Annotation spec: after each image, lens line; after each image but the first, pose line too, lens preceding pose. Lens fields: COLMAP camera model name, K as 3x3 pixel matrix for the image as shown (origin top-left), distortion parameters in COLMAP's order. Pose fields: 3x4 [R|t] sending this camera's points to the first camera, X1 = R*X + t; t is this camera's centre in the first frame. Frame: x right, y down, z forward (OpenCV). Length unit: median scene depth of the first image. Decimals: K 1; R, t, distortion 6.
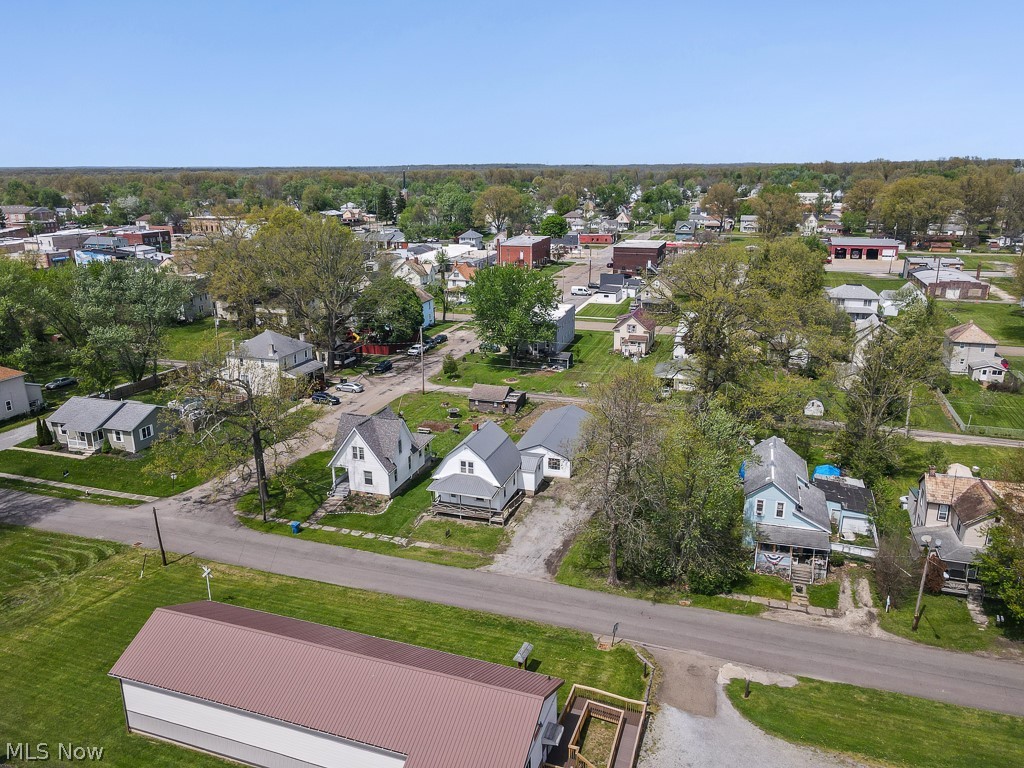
lens RADIAL K [[753.1, 0, 517.6], [0, 753.1, 398.5], [0, 0, 1]] dist [0.008550, 0.009655]
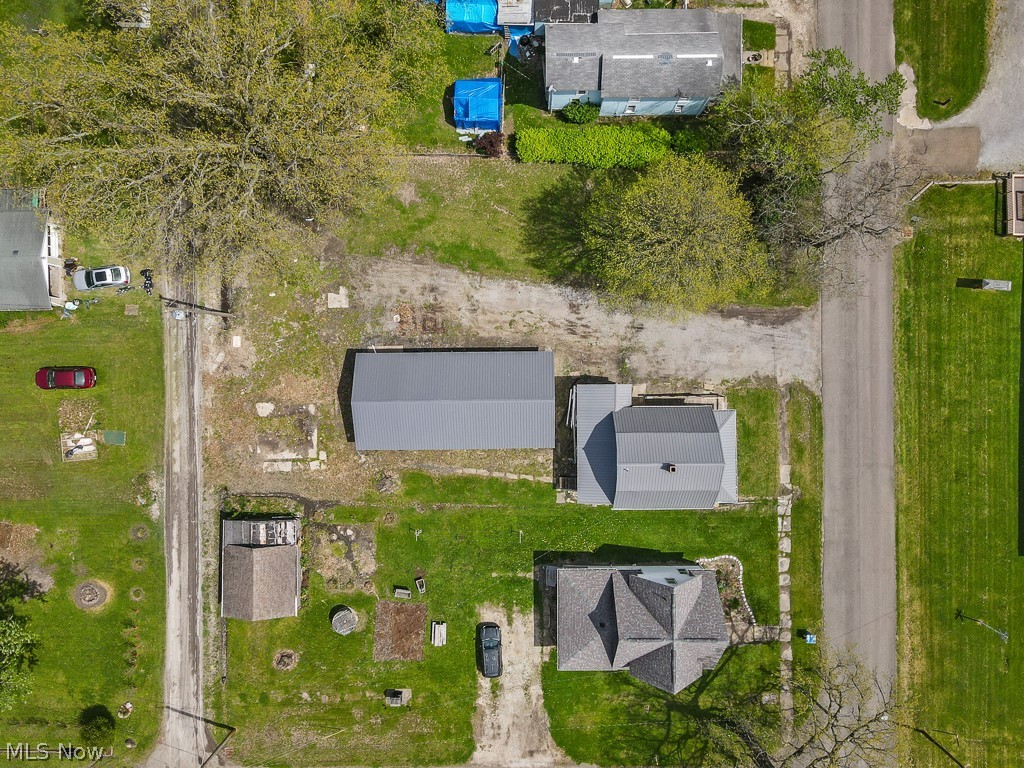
lens RADIAL K [[753.1, 0, 517.6], [0, 753.1, 398.5], [0, 0, 1]] dist [0.008550, 0.009655]
pose [[-0.309734, -0.950541, 0.023165, 0.025671], [0.283499, -0.069069, 0.956482, -0.629007], [-0.907575, 0.302822, 0.290871, 0.904909]]
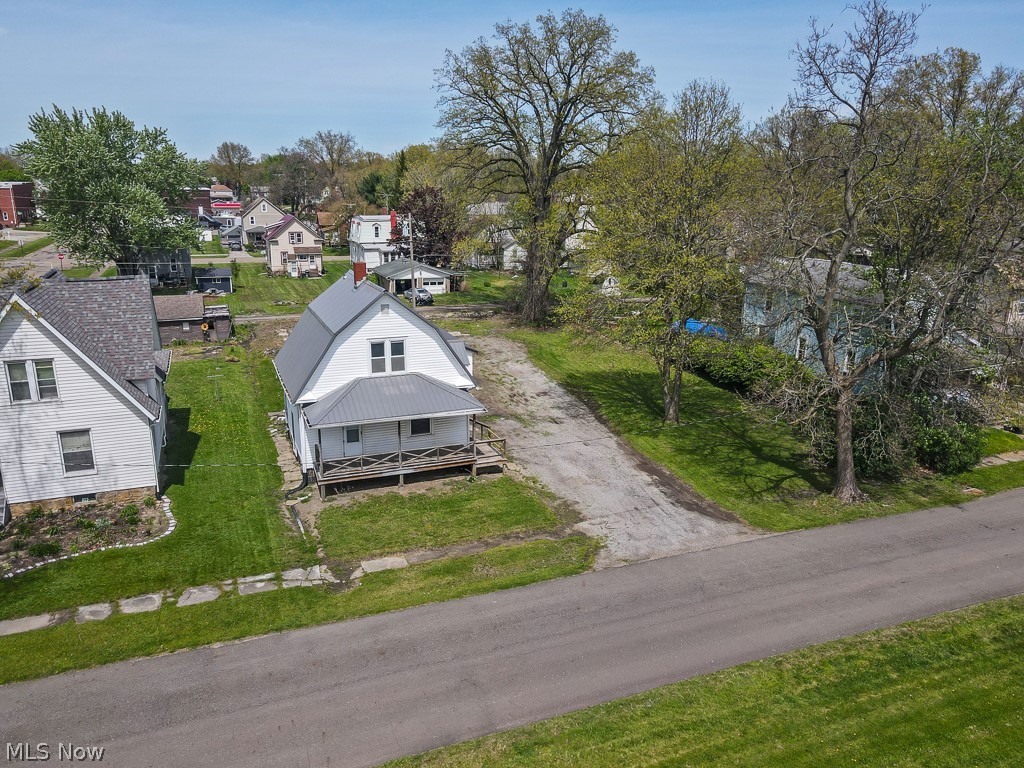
lens RADIAL K [[742.3, 0, 512.0], [0, 742.3, 384.0], [0, 0, 1]] dist [0.023622, 0.004790]
pose [[0.765513, -0.152965, 0.624974, -0.256293], [0.177268, 0.983878, 0.023678, 0.103515], [-0.618520, 0.092662, 0.780287, 0.621394]]
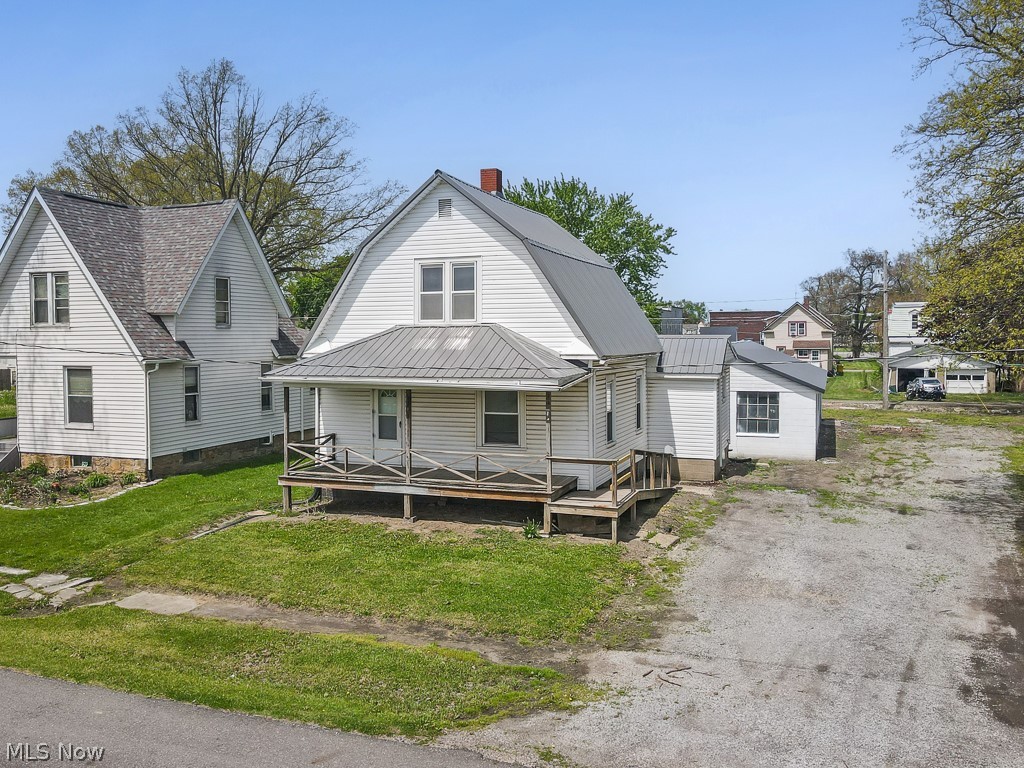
lens RADIAL K [[853.6, 0, 515.6], [0, 853.6, 366.4], [0, 0, 1]] dist [0.000405, 0.022070]
pose [[0.998688, 0.002434, -0.051144, -0.031658], [-0.016107, 0.963094, -0.268682, 0.174802], [0.048602, 0.269154, 0.961870, 0.725460]]
